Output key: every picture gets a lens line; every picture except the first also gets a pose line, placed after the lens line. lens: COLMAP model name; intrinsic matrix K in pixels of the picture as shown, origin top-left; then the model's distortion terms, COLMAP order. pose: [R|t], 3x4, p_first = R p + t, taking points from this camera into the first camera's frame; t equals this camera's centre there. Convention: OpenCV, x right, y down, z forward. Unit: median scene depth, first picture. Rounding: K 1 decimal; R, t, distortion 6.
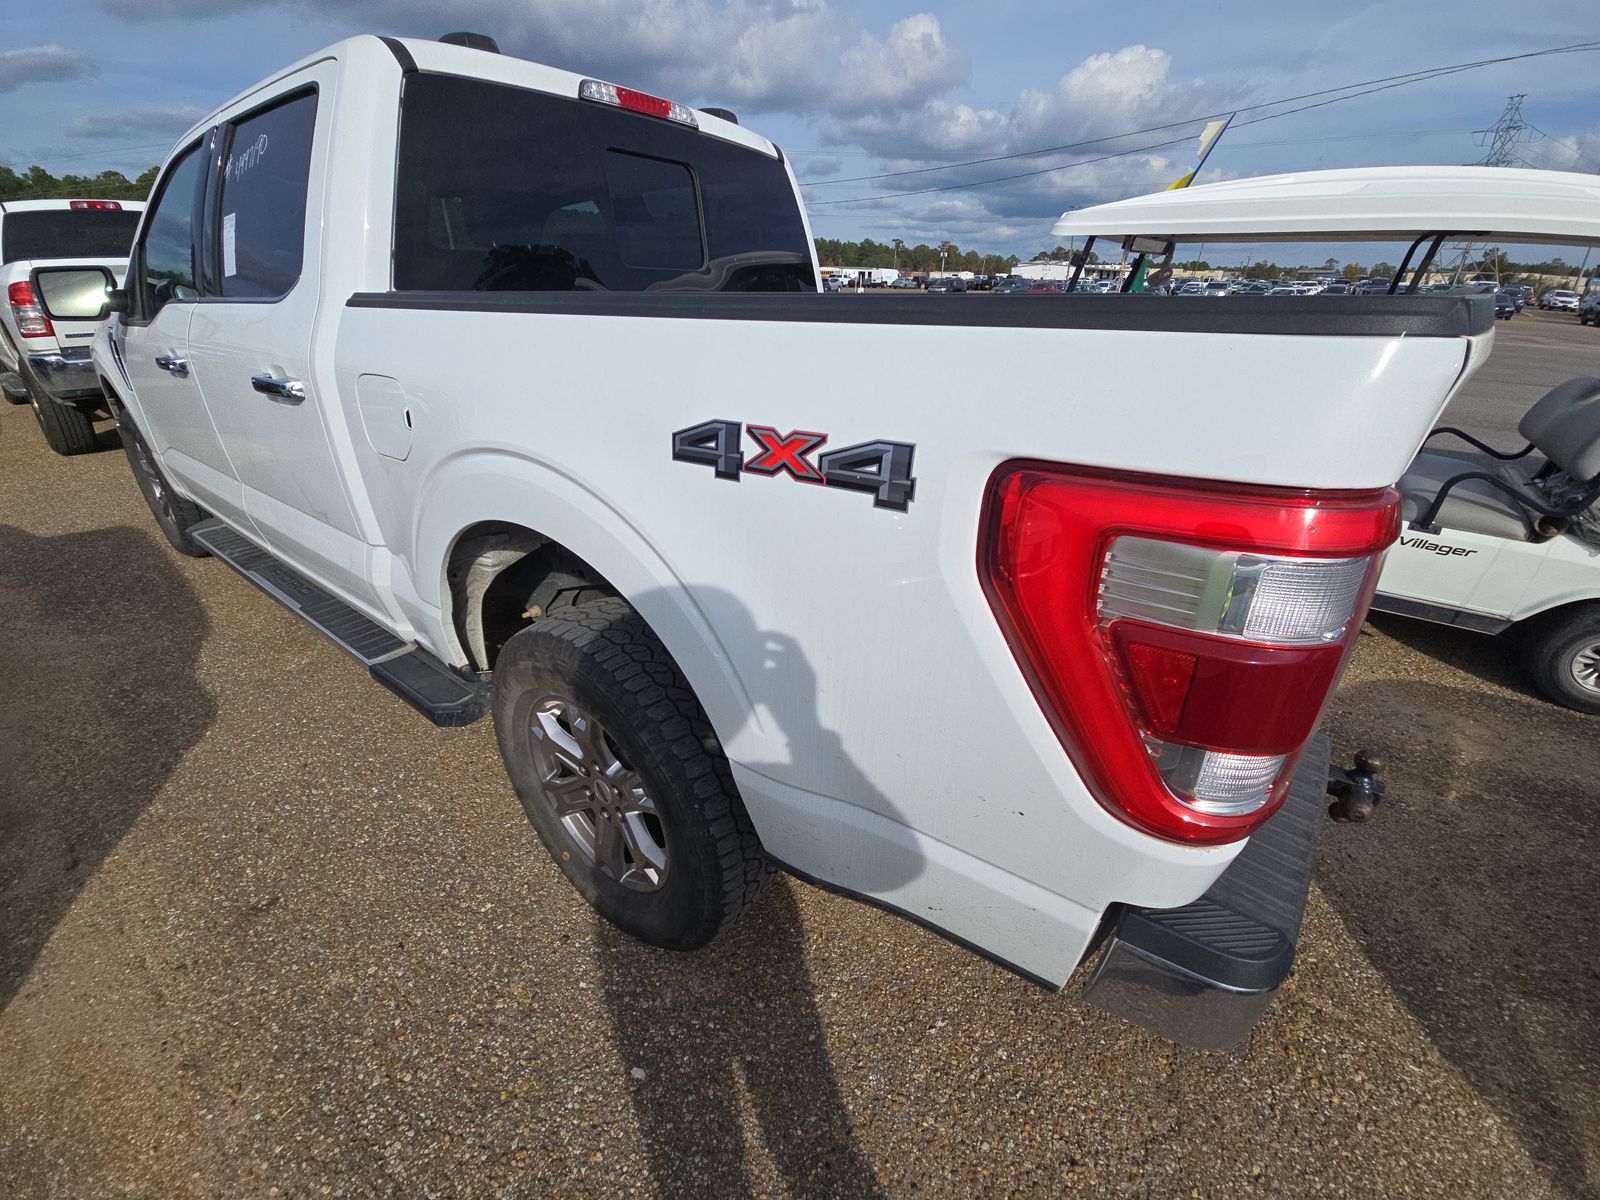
lens RADIAL K [[648.3, 0, 814.2], [0, 648.3, 608.1], [0, 0, 1]] dist [0.010360, -0.009363]
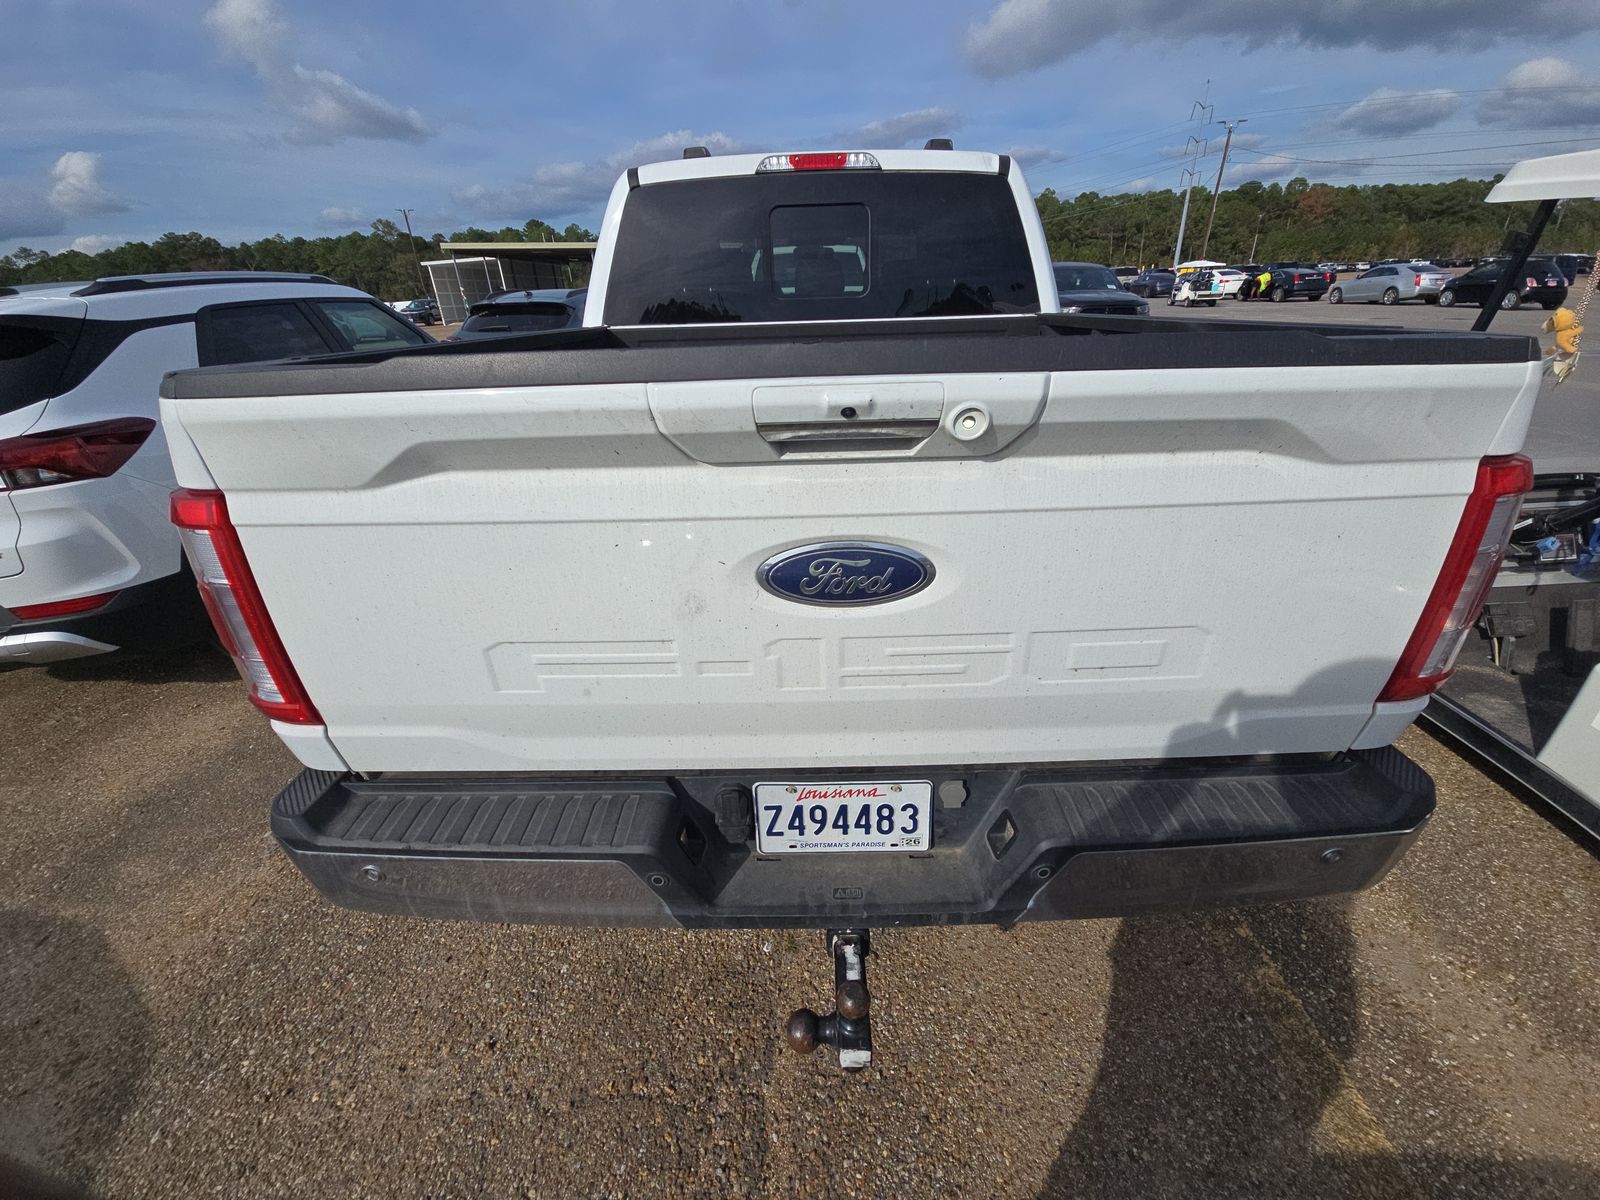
lens RADIAL K [[648.3, 0, 800.5], [0, 648.3, 611.9], [0, 0, 1]] dist [0.010360, -0.009363]
pose [[0.596221, 0.317136, -0.737526, 1.176051], [-0.316543, 0.937109, 0.147061, -0.229459], [0.737781, 0.145778, 0.659112, 0.425828]]
